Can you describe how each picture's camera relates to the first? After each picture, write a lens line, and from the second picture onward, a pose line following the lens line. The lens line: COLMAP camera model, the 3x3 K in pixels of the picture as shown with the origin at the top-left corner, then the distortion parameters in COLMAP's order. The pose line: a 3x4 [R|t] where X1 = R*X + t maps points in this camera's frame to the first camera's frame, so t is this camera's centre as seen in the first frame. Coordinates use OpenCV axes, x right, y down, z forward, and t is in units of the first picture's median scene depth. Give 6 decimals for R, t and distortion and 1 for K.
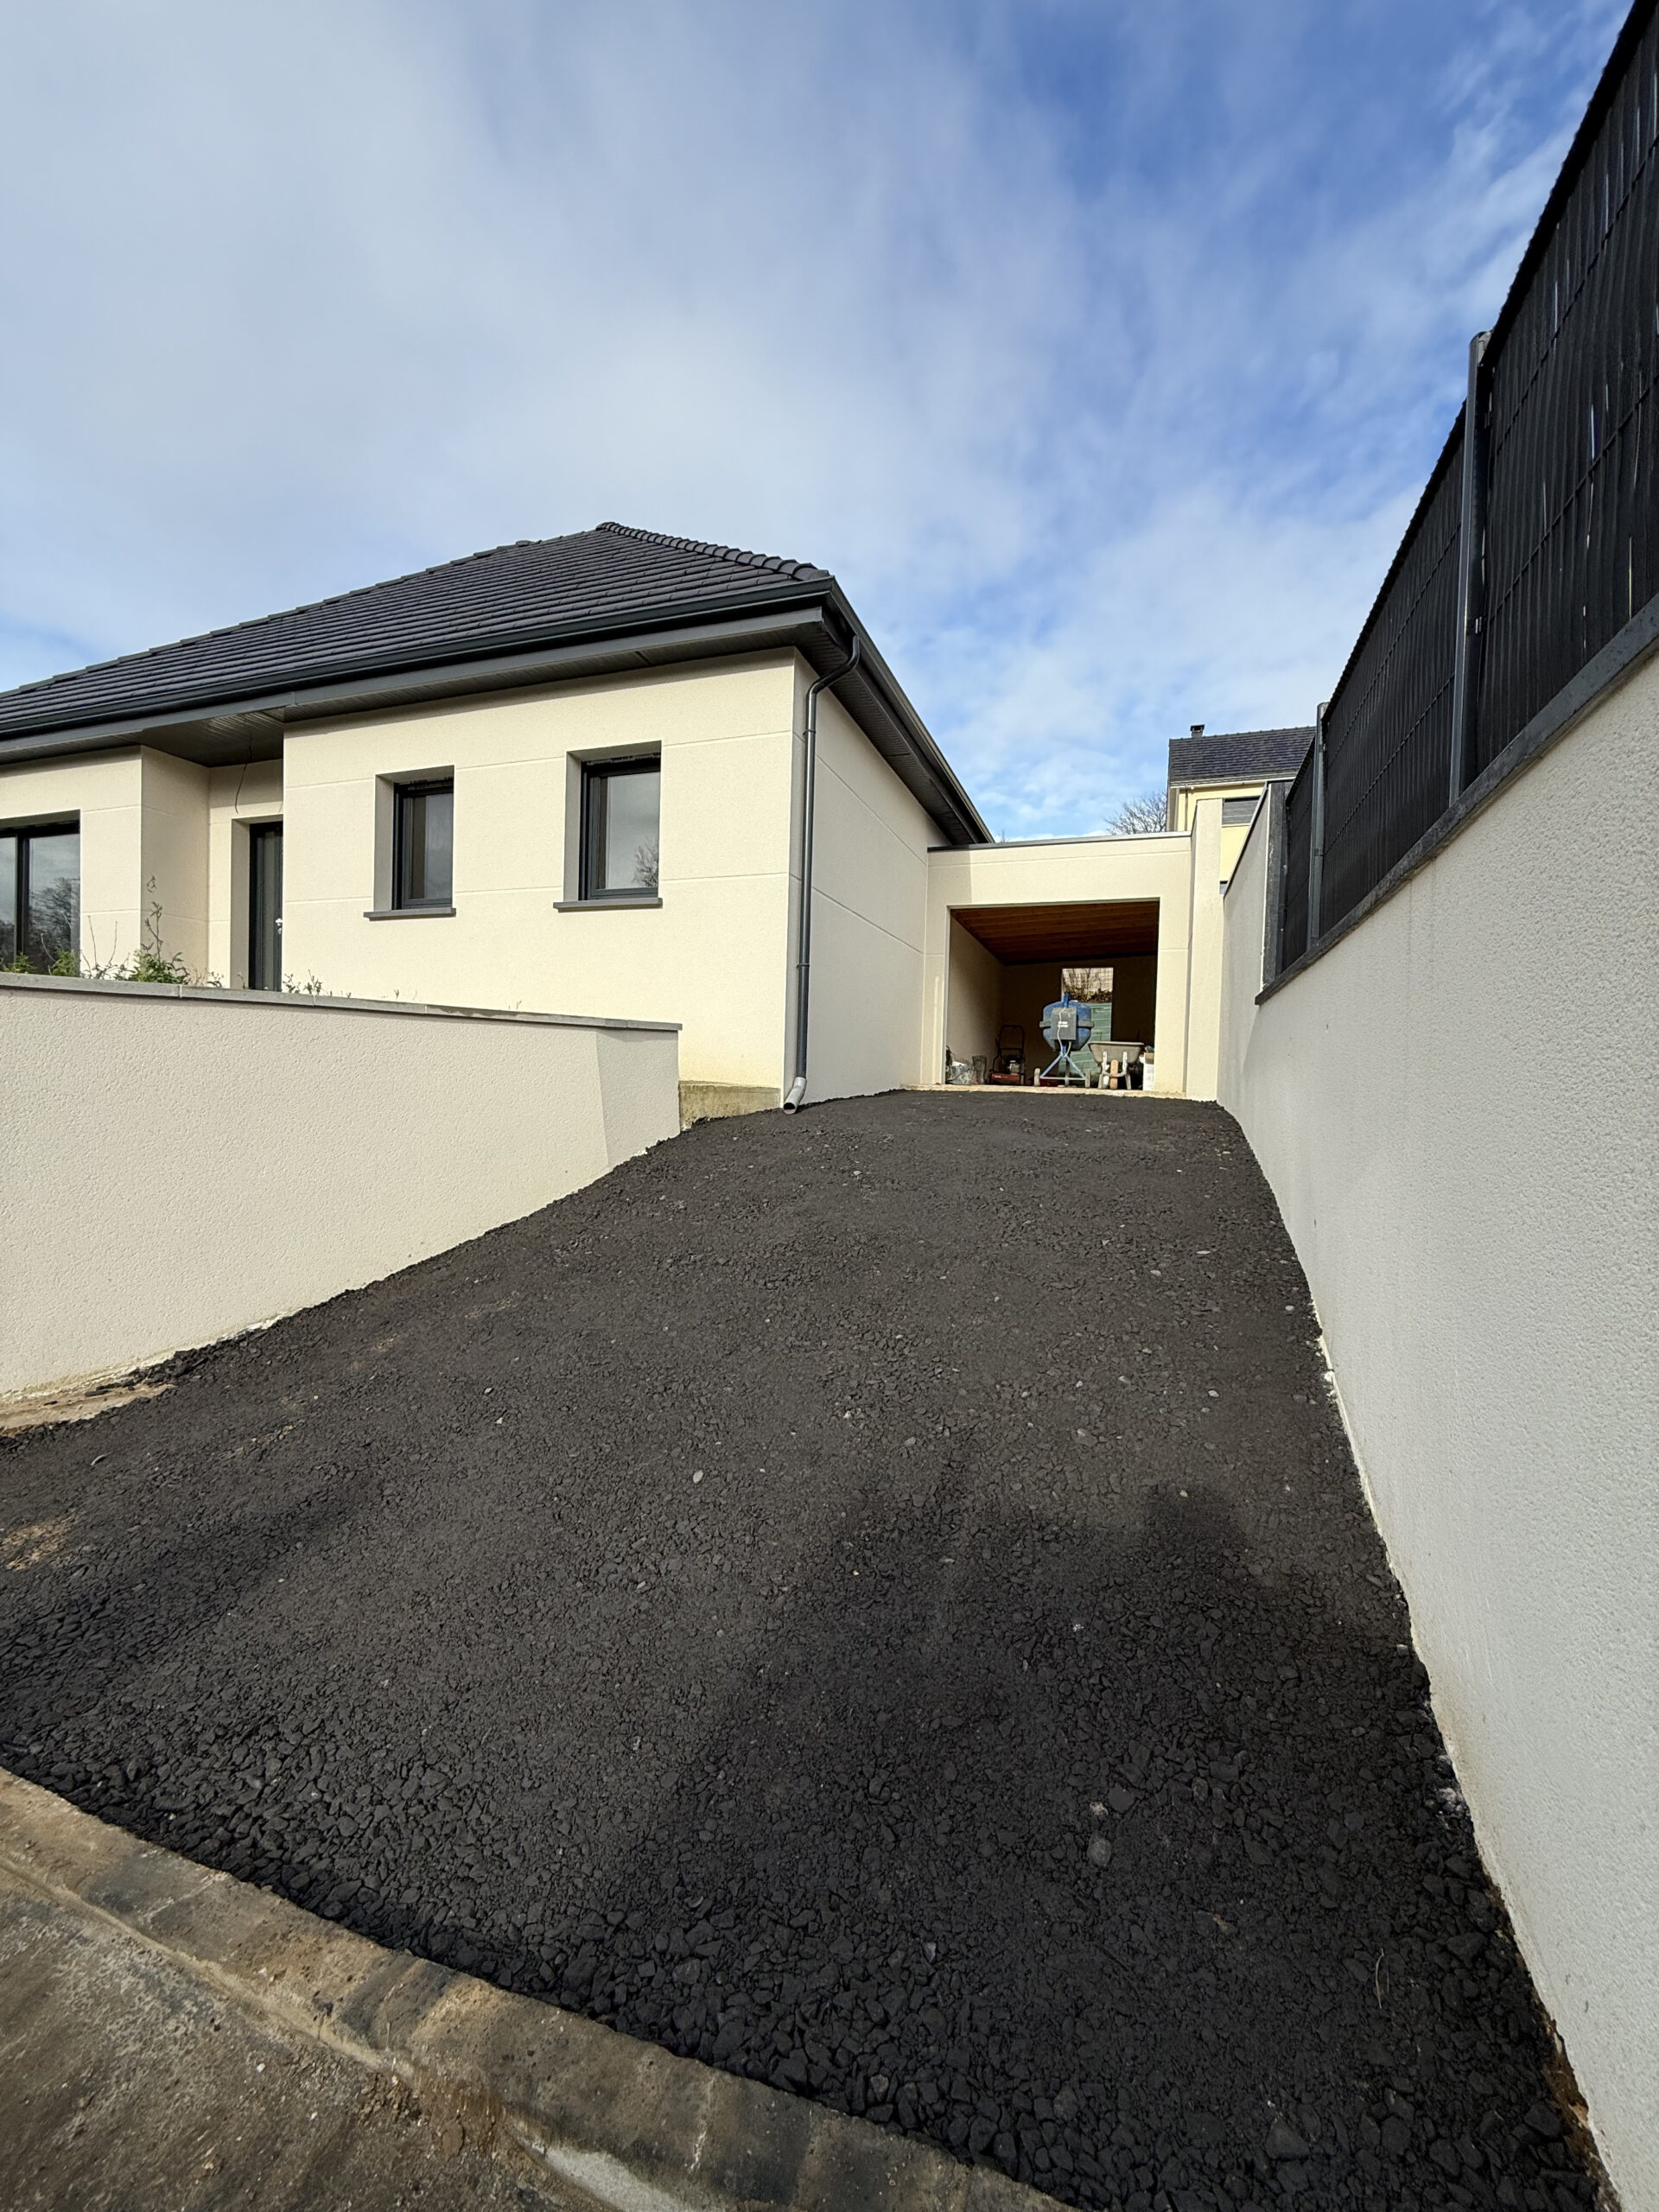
lens RADIAL K [[882.1, 0, 828.6], [0, 882.1, 1100.8], [0, 0, 1]] dist [-0.000269, 0.000135]
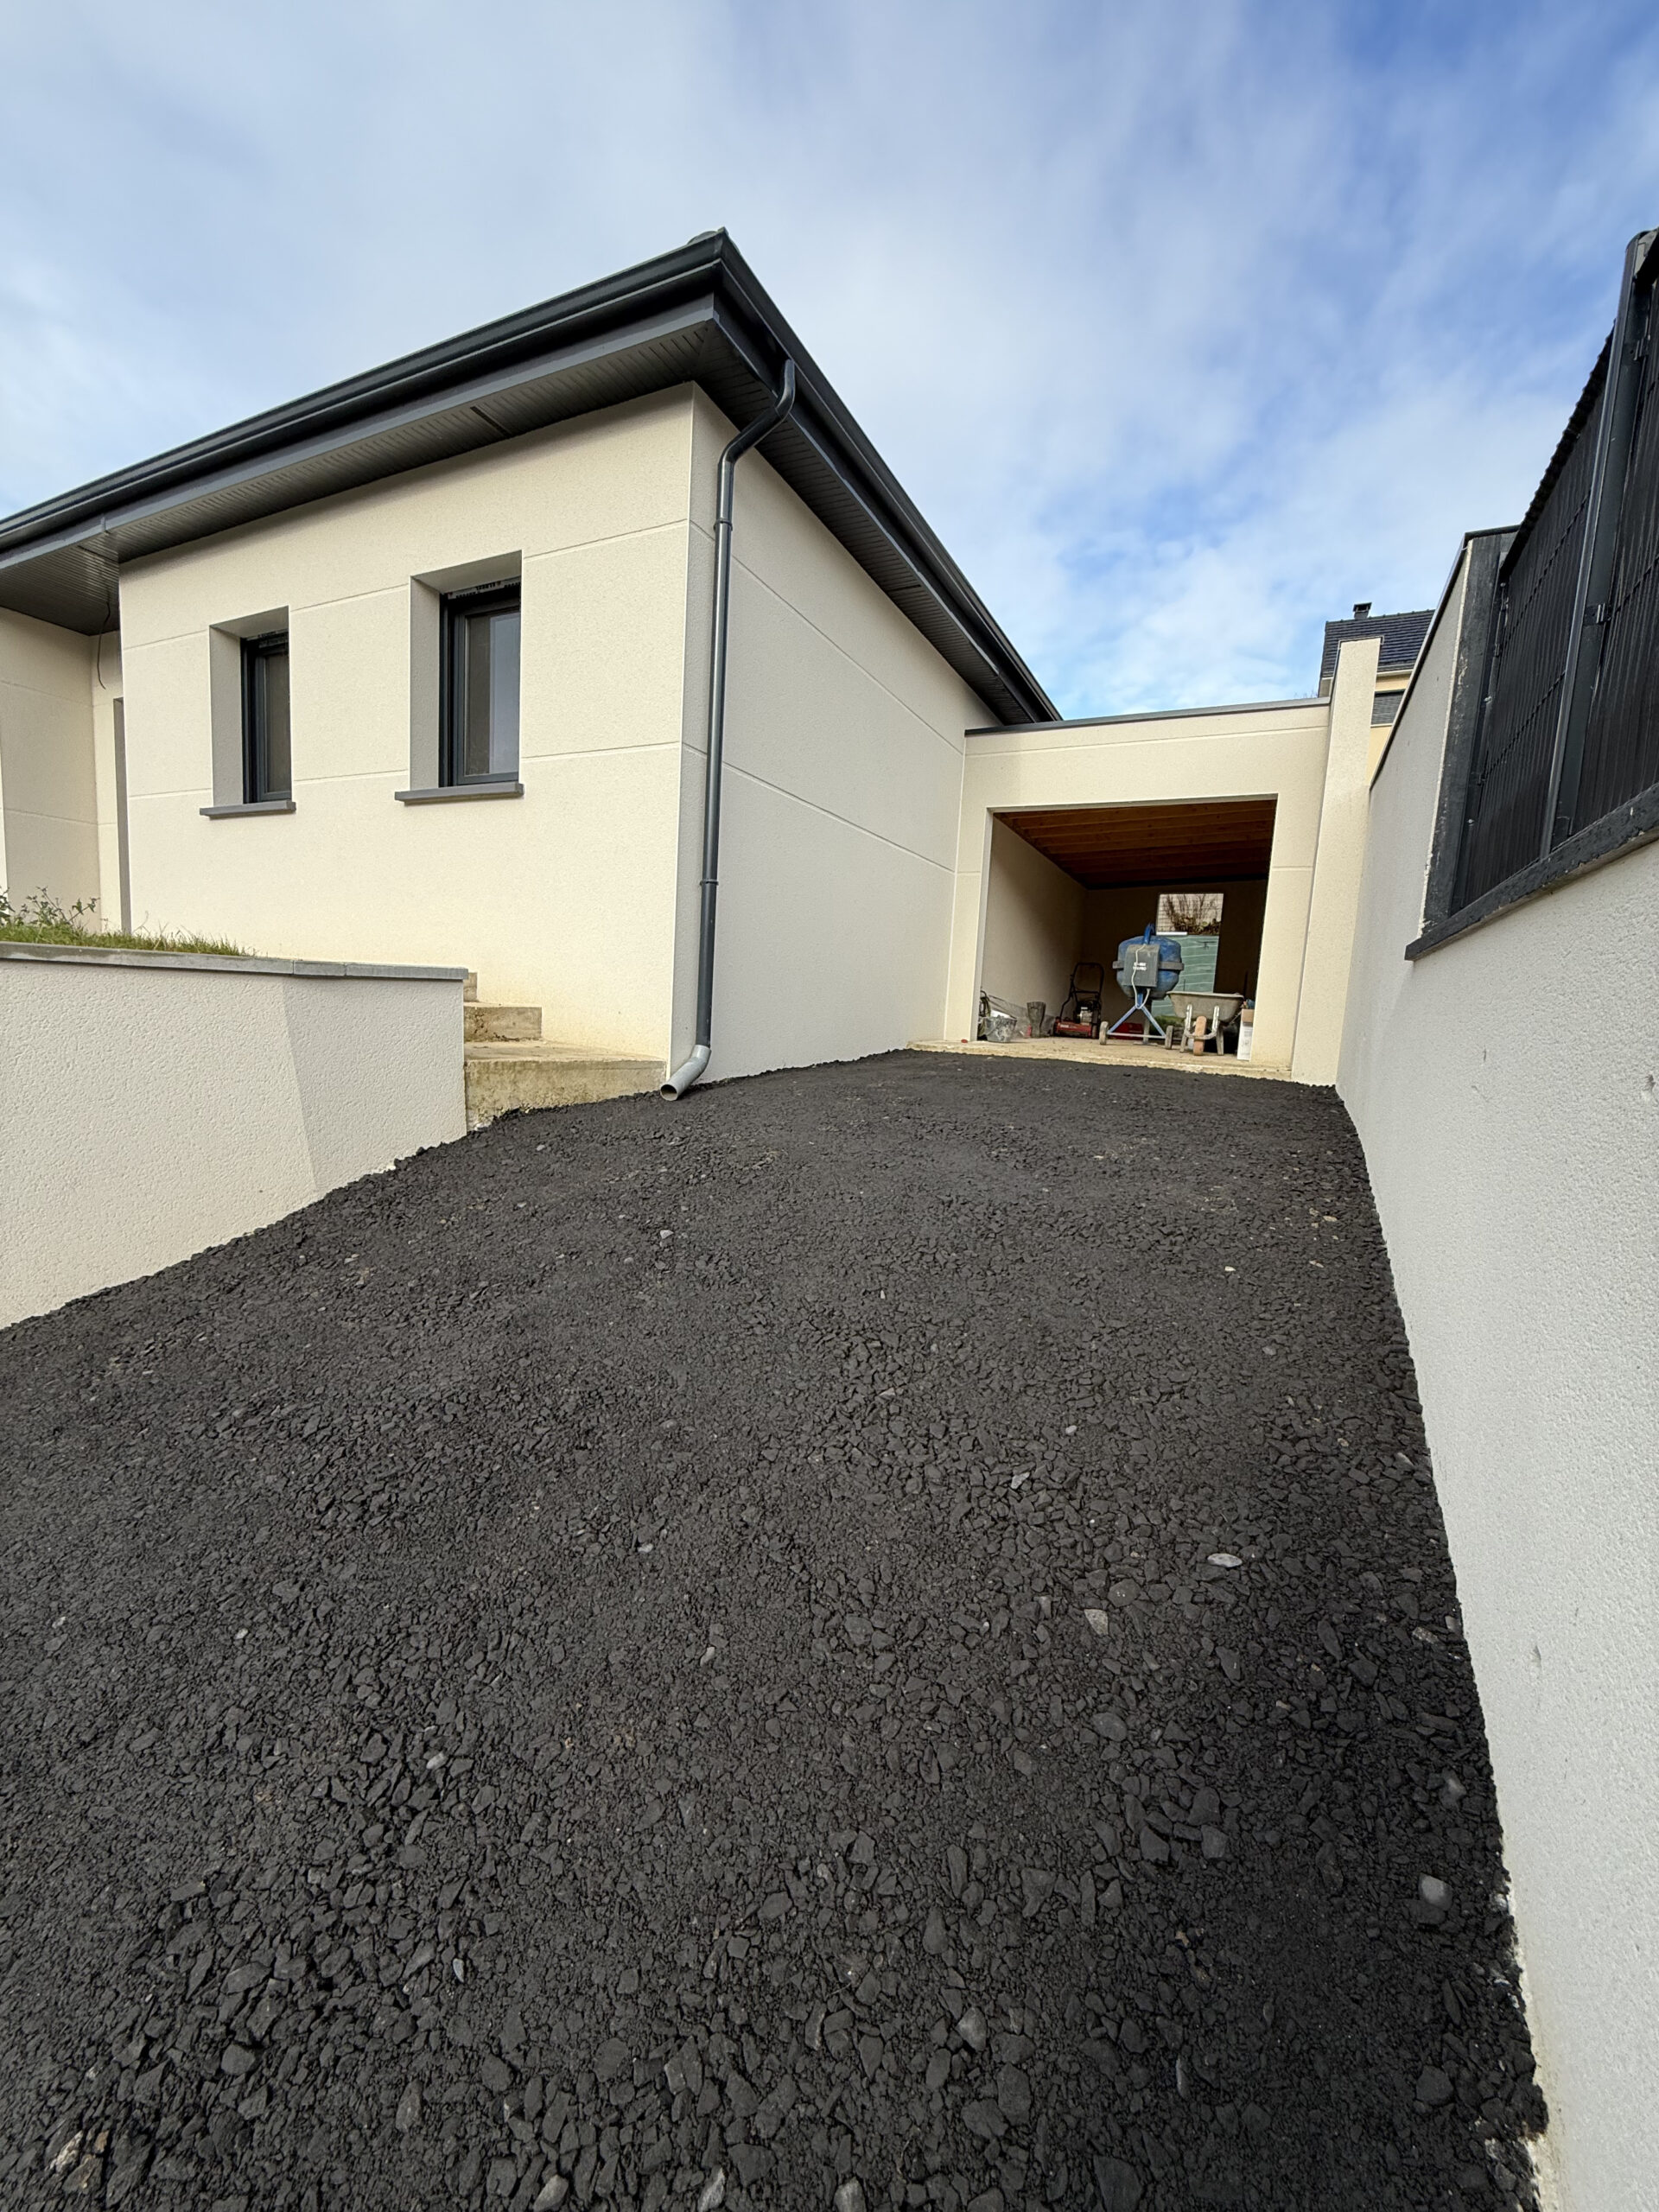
lens RADIAL K [[882.1, 0, 829.8], [0, 882.1, 1101.5], [0, 0, 1]] dist [-0.000269, 0.000135]
pose [[0.992205, 0.039511, -0.118185, 0.140578], [-0.029353, 0.995821, 0.086486, -0.041439], [0.121108, -0.082343, 0.989218, 0.290357]]
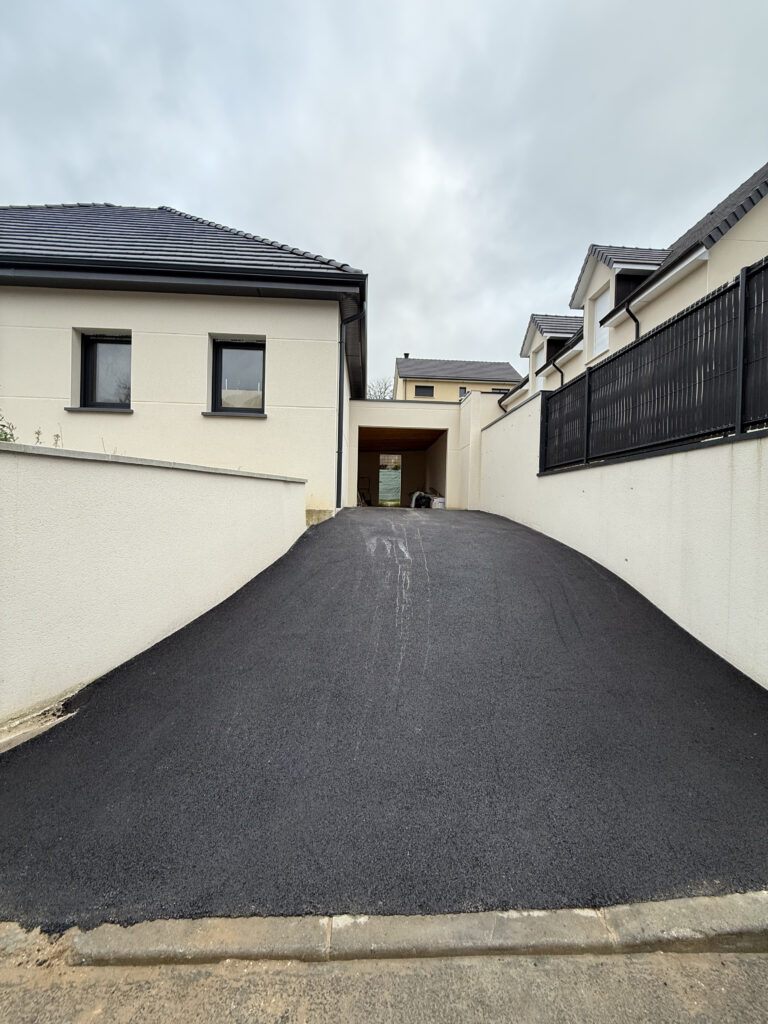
lens RADIAL K [[408.4, 0, 384.3], [0, 408.4, 509.1], [0, 0, 1]] dist [-0.000269, 0.000135]
pose [[0.923857, -0.008790, 0.382636, -0.280428], [0.011399, 0.999925, -0.004553, -0.009456], [-0.382567, 0.008568, 0.923888, 0.049957]]
